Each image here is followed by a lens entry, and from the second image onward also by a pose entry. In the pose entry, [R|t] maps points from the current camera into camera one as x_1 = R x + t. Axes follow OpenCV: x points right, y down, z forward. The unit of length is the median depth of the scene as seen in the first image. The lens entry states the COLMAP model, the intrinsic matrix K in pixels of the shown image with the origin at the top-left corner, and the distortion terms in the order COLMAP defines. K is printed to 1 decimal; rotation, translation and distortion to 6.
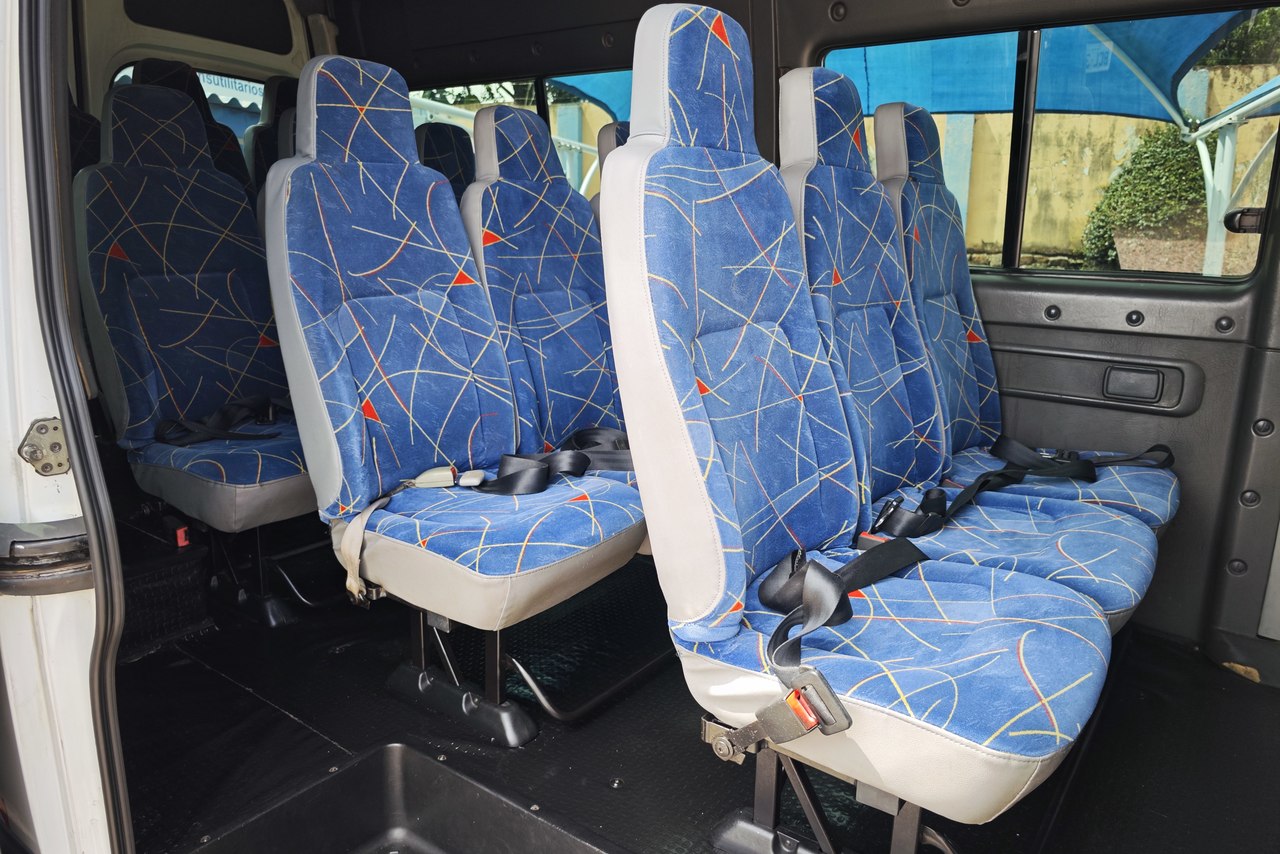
lens RADIAL K [[853.1, 0, 635.1], [0, 853.1, 412.5], [0, 0, 1]] dist [0.001975, -0.004559]
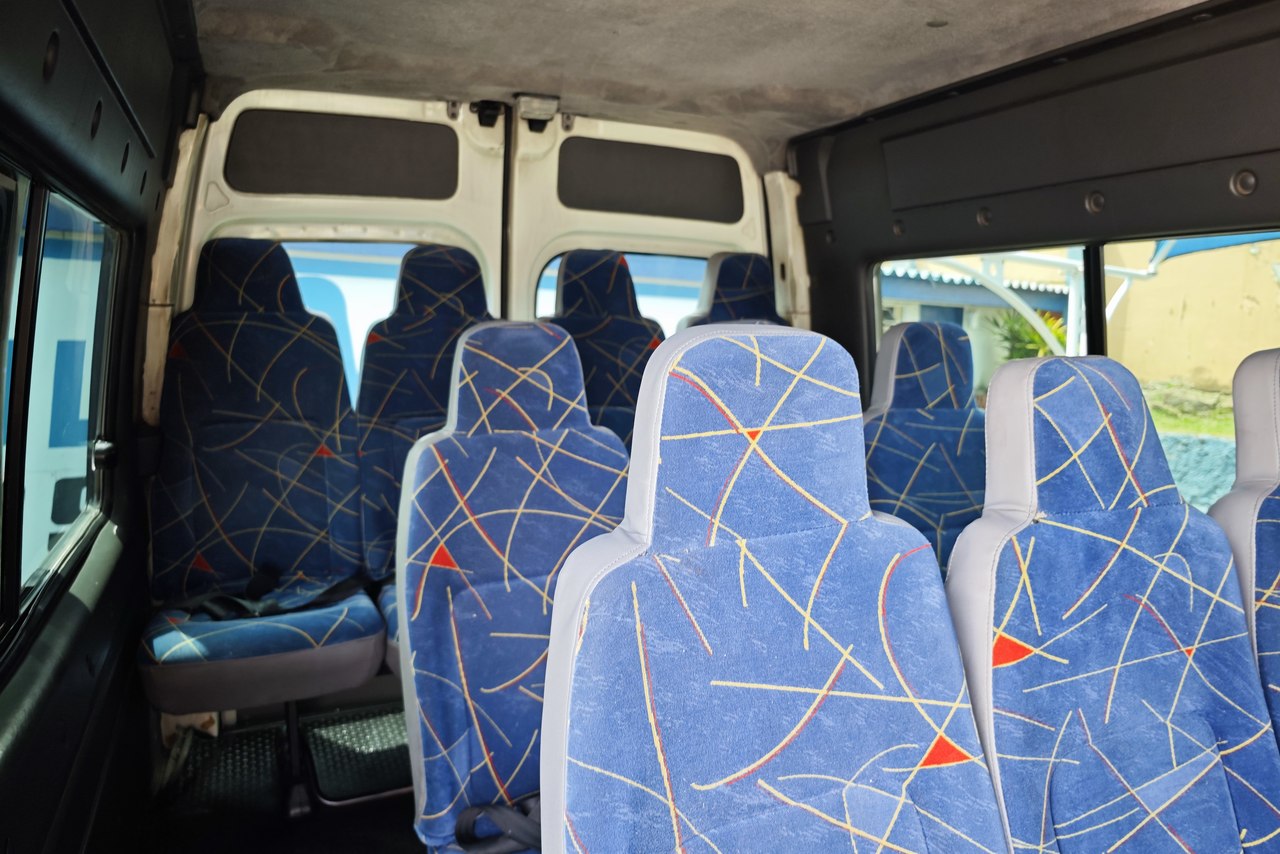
lens RADIAL K [[850.6, 0, 640.0], [0, 850.6, 427.0], [0, 0, 1]] dist [-0.007224, -0.005784]
pose [[0.861055, 0.051717, -0.505876, -0.119043], [-0.101464, 0.992284, -0.071258, -0.284650], [0.498287, 0.112685, 0.859658, 0.495091]]
